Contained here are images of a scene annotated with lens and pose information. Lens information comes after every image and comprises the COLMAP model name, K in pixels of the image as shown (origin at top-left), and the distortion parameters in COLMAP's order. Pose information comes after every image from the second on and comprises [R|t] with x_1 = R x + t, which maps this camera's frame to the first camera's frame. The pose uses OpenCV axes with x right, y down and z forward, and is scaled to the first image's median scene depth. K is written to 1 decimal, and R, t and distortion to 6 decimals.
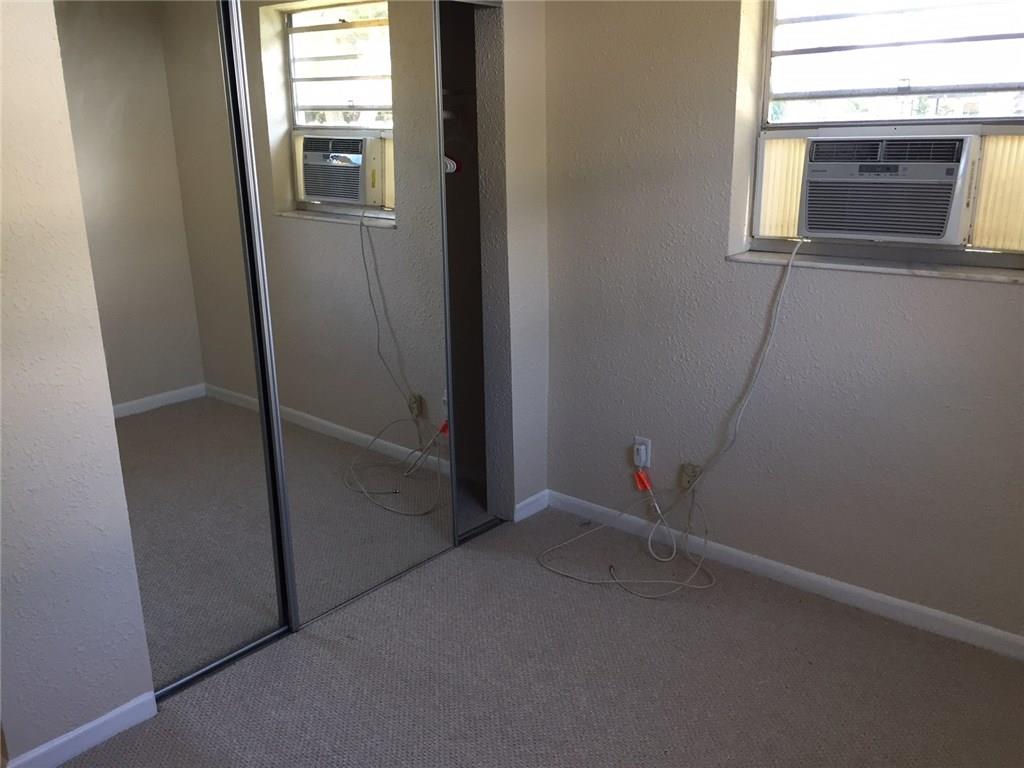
lens RADIAL K [[870.3, 0, 512.0], [0, 870.3, 384.0], [0, 0, 1]] dist [0.080210, -0.003269]
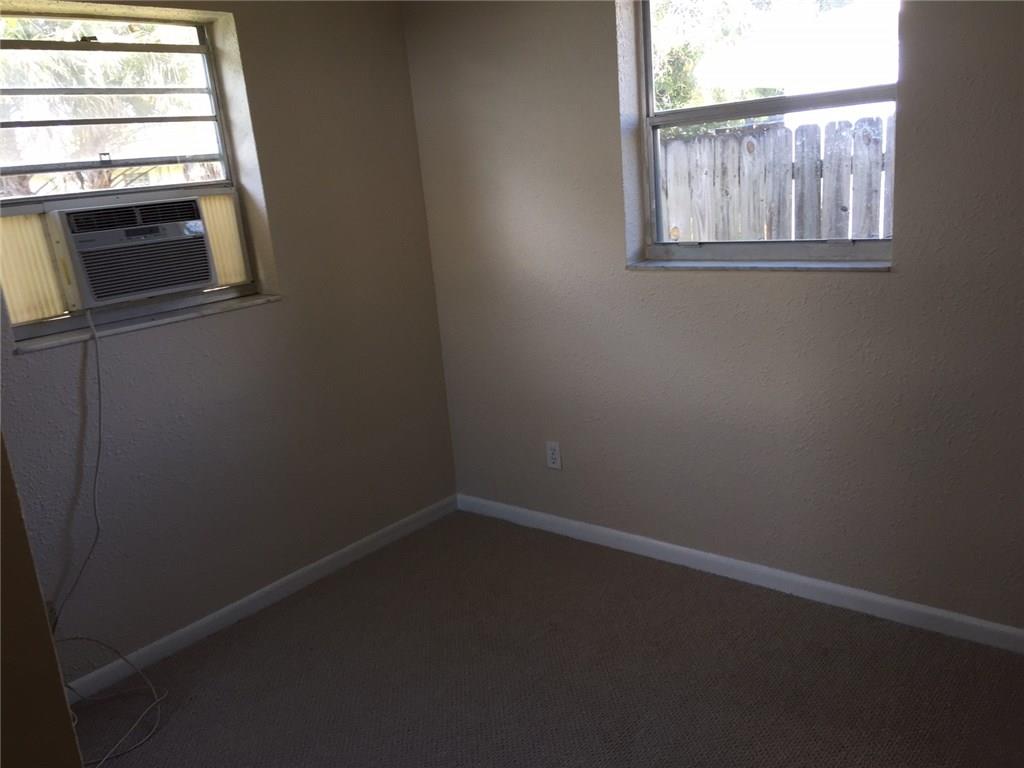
lens RADIAL K [[874.8, 0, 512.0], [0, 874.8, 384.0], [0, 0, 1]] dist [0.064829, -0.079238]
pose [[0.029507, -0.246558, 0.968679, -0.661752], [0.360645, 0.906450, 0.219733, -0.147656], [-0.932236, 0.342866, 0.115667, 0.515872]]
